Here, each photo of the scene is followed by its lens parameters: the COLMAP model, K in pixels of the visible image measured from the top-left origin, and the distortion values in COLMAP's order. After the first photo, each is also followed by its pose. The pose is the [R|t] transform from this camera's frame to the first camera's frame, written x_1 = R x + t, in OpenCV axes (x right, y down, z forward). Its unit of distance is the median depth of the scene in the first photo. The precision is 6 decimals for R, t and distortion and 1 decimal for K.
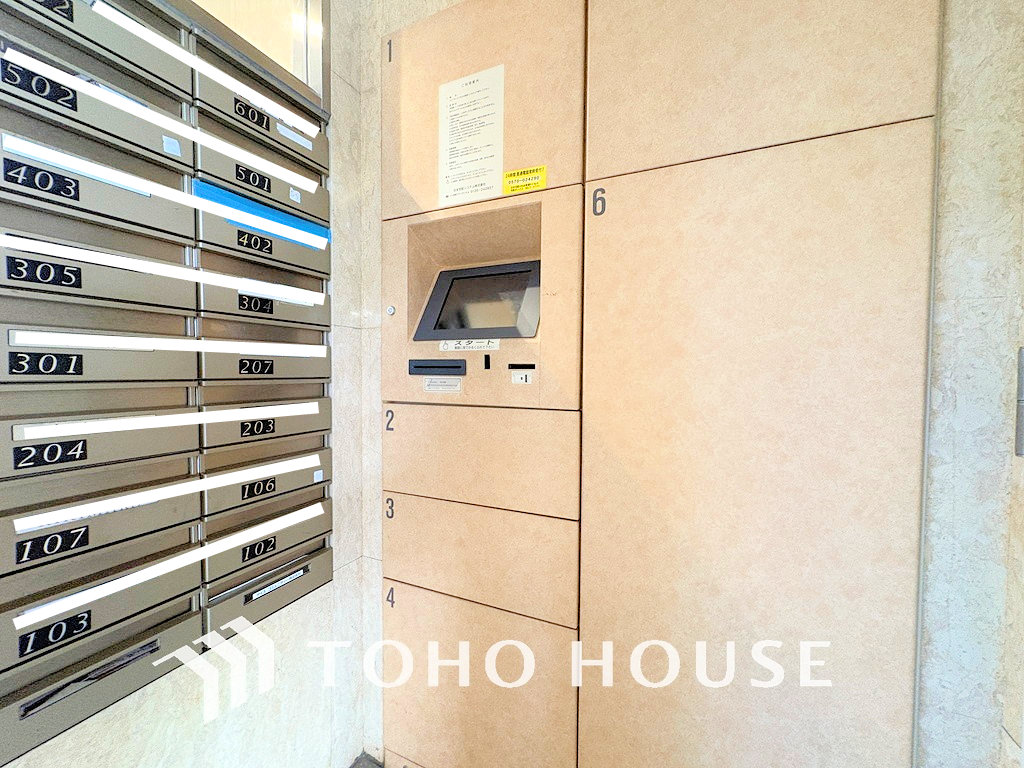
lens RADIAL K [[406.5, 0, 513.8], [0, 406.5, 383.8], [0, 0, 1]] dist [-0.000867, -0.000589]
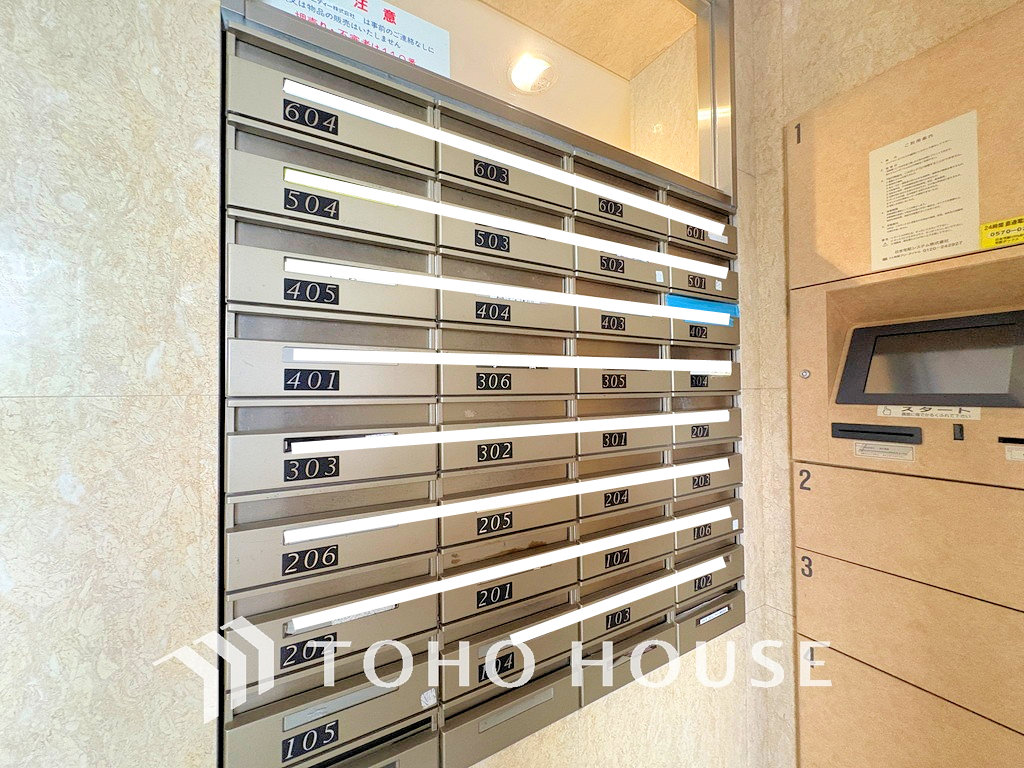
lens RADIAL K [[406.5, 0, 510.7], [0, 406.5, 383.7], [0, 0, 1]] dist [-0.000867, -0.000589]
pose [[0.820112, -0.025780, -0.571622, -0.345446], [-0.001150, 0.998908, -0.046700, -0.112033], [0.572202, 0.038957, 0.819187, -0.300219]]
